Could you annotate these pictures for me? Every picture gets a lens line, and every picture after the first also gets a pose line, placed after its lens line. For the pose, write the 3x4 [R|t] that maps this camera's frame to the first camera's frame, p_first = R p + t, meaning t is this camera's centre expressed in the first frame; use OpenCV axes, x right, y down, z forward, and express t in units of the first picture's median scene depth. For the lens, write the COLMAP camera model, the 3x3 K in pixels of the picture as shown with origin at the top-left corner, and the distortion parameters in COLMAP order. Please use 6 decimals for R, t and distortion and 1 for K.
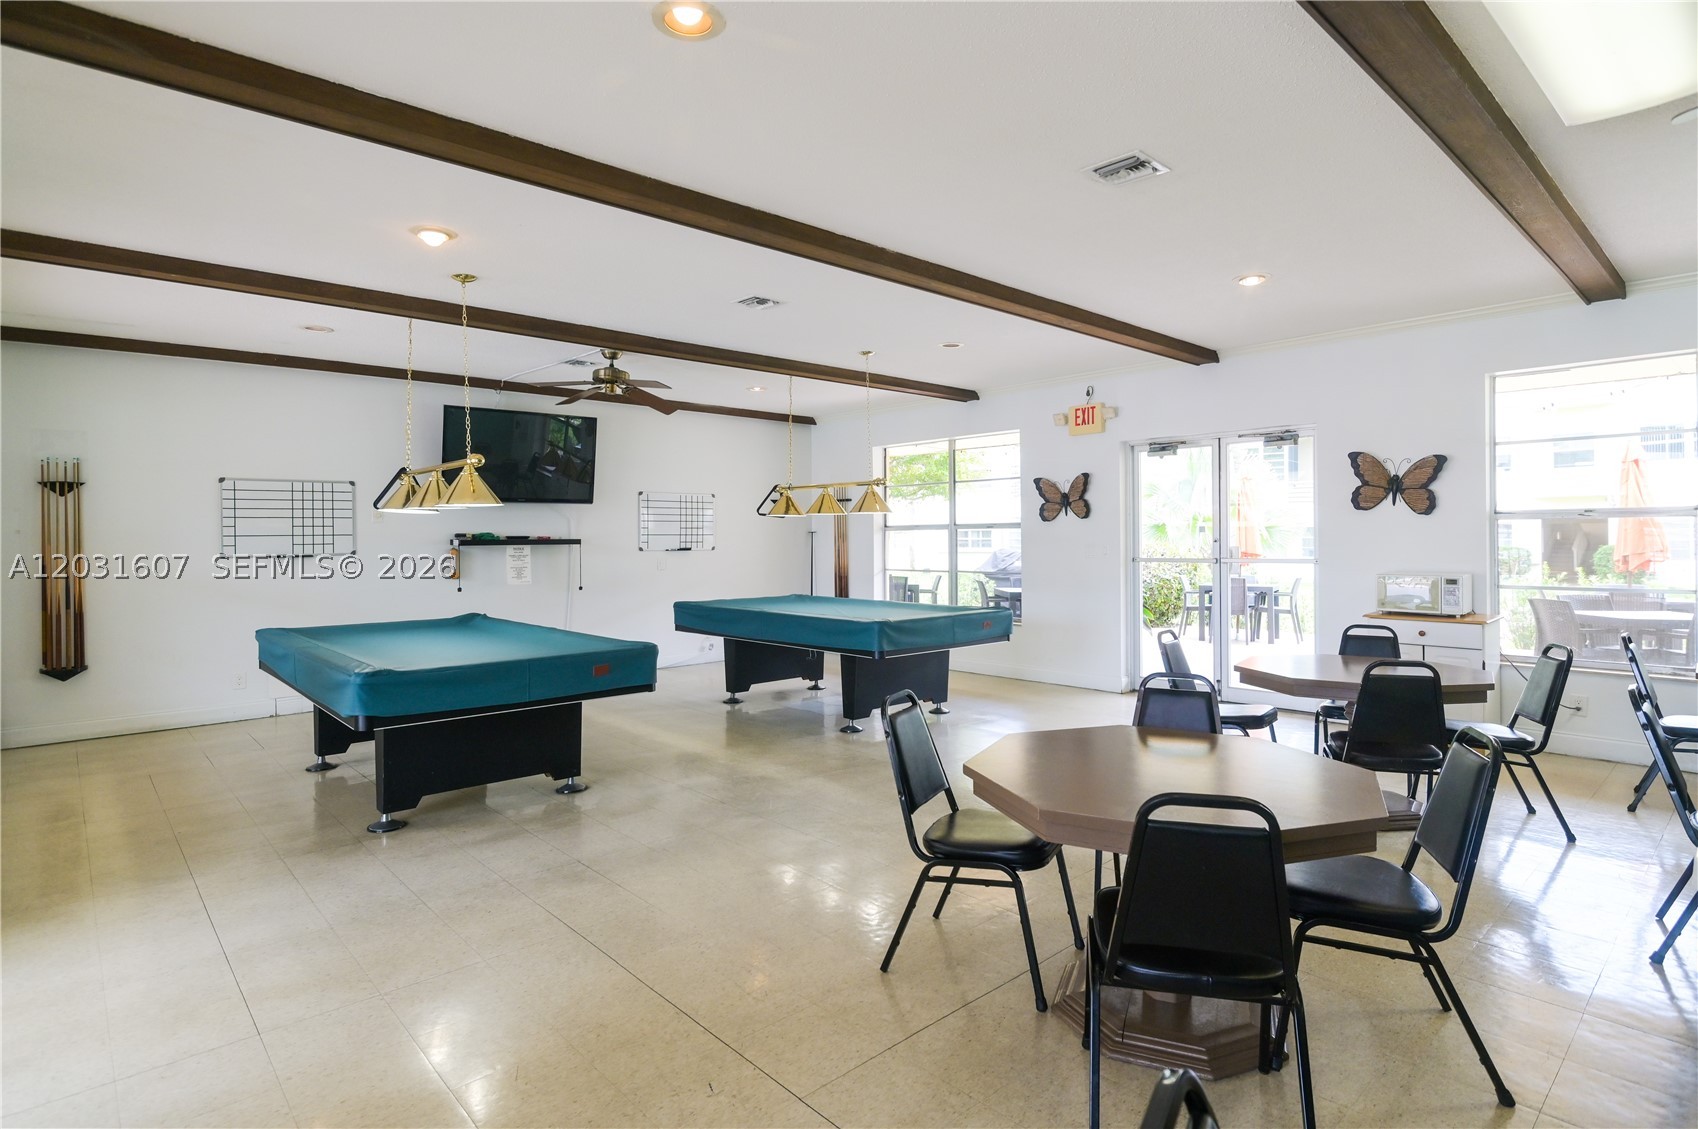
lens RADIAL K [[883.8, 0, 840.8], [0, 883.8, 547.3], [0, 0, 1]] dist [0.000368, 0.000329]
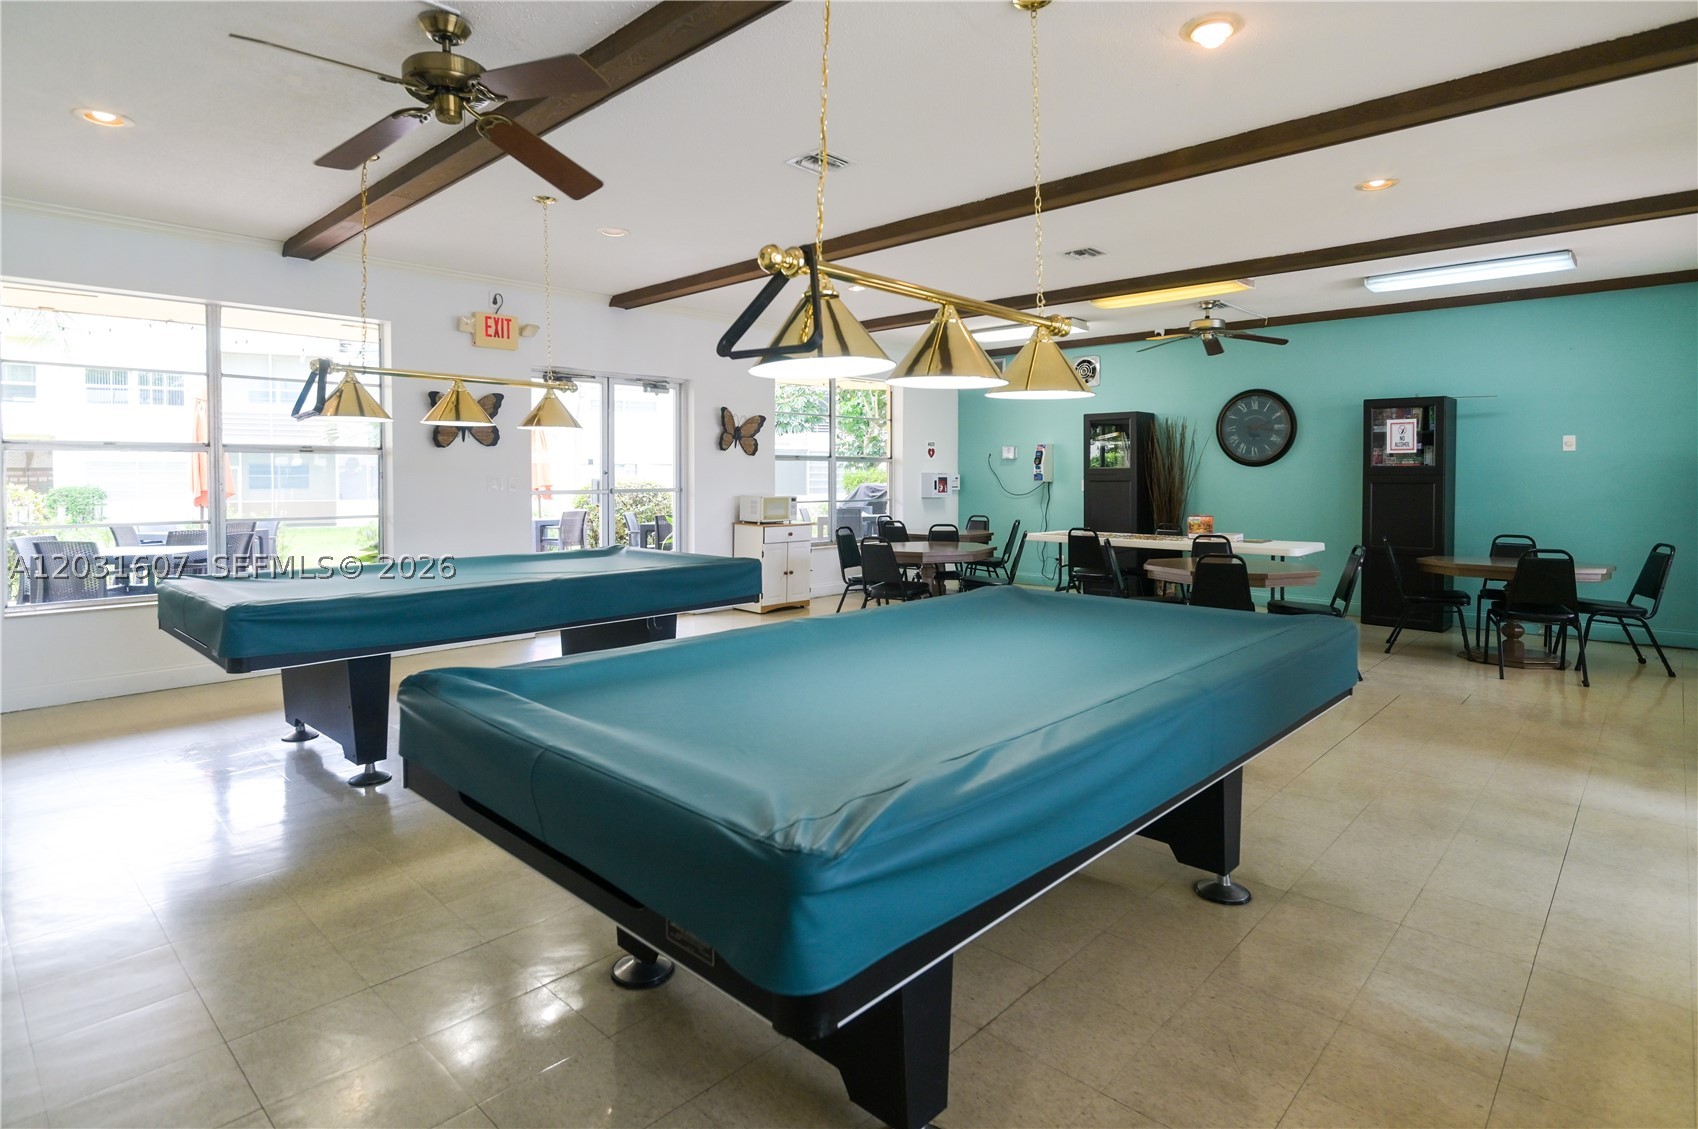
lens RADIAL K [[883.8, 0, 840.8], [0, 883.8, 547.3], [0, 0, 1]] dist [0.000368, 0.000329]
pose [[-0.069128, -0.080001, 0.994395, -0.717100], [0.005233, 0.996737, 0.080553, -0.002273], [-0.997594, 0.010772, -0.068484, 0.835076]]
